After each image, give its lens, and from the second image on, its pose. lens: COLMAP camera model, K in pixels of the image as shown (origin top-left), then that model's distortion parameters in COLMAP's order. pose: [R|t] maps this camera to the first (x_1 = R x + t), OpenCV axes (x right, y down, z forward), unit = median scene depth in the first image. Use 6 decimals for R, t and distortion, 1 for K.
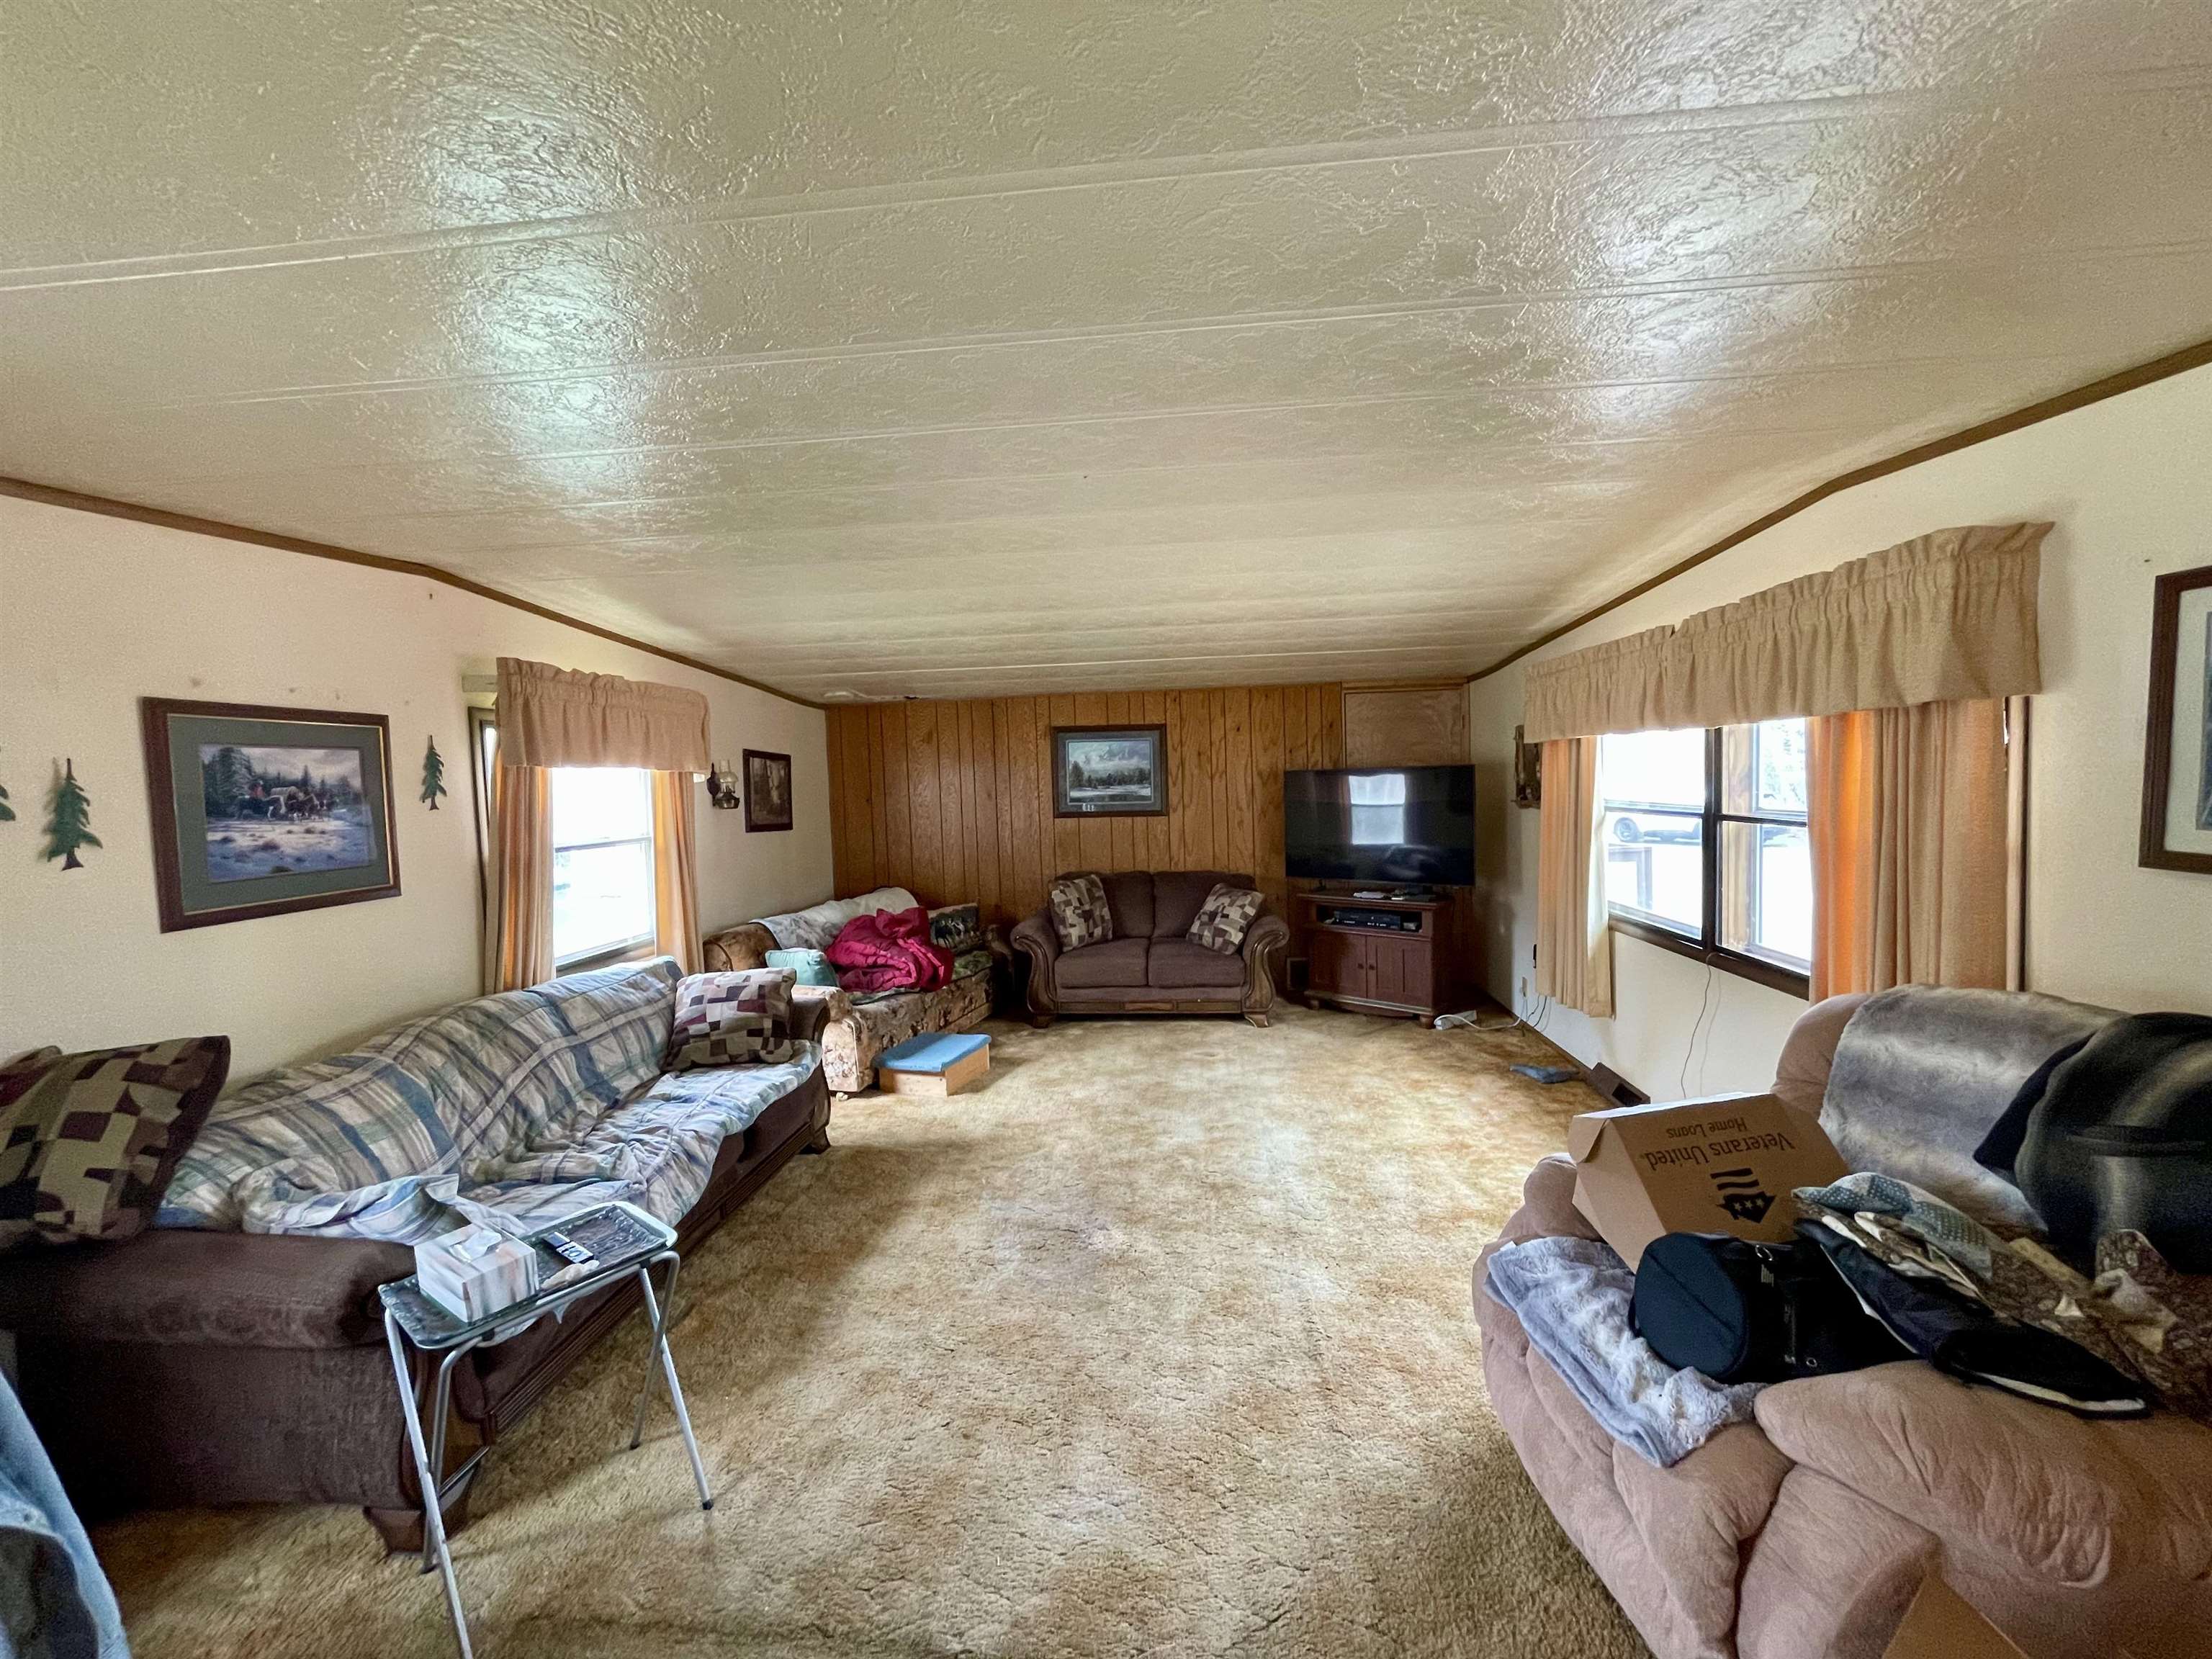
lens RADIAL K [[901.2, 0, 1106.0], [0, 901.2, 829.5], [0, 0, 1]] dist [-0.001794, -0.000126]
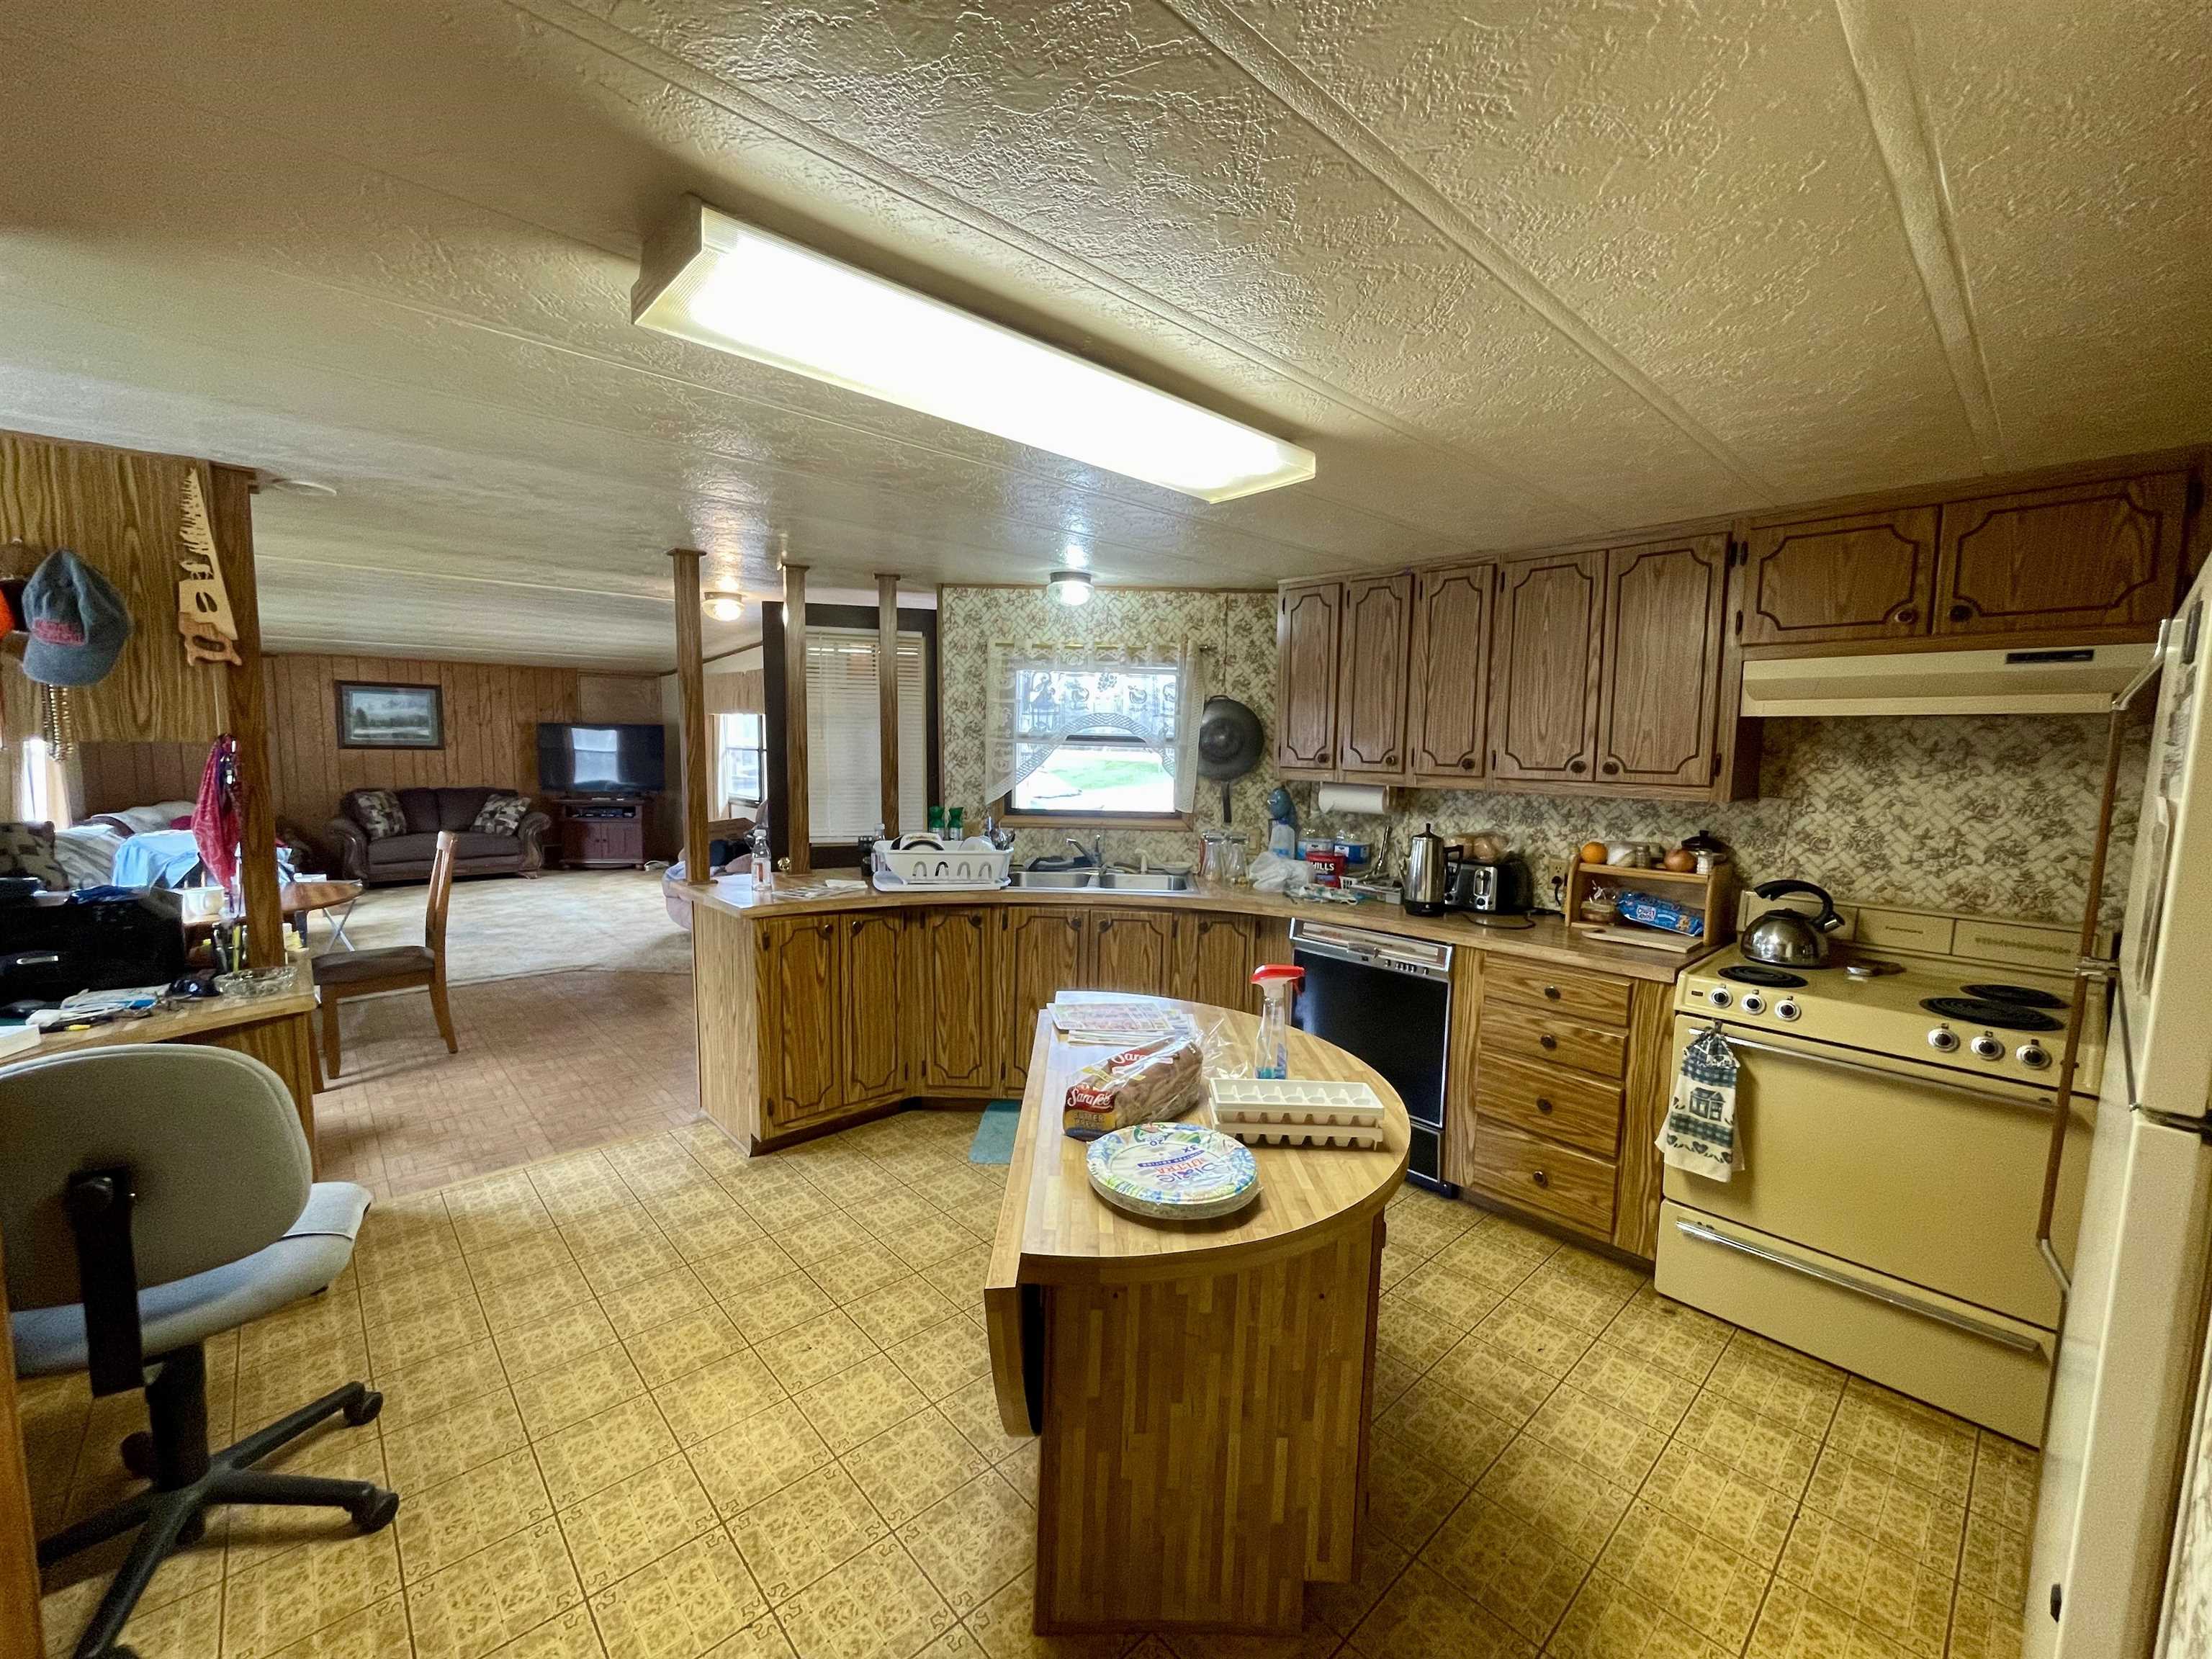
lens RADIAL K [[901.2, 0, 1106.0], [0, 901.2, 829.5], [0, 0, 1]] dist [-0.001794, -0.000126]
pose [[0.671801, -0.031071, 0.740080, -0.293363], [0.005442, 0.999300, 0.037014, 0.065071], [-0.740712, -0.020839, 0.671499, -0.756288]]
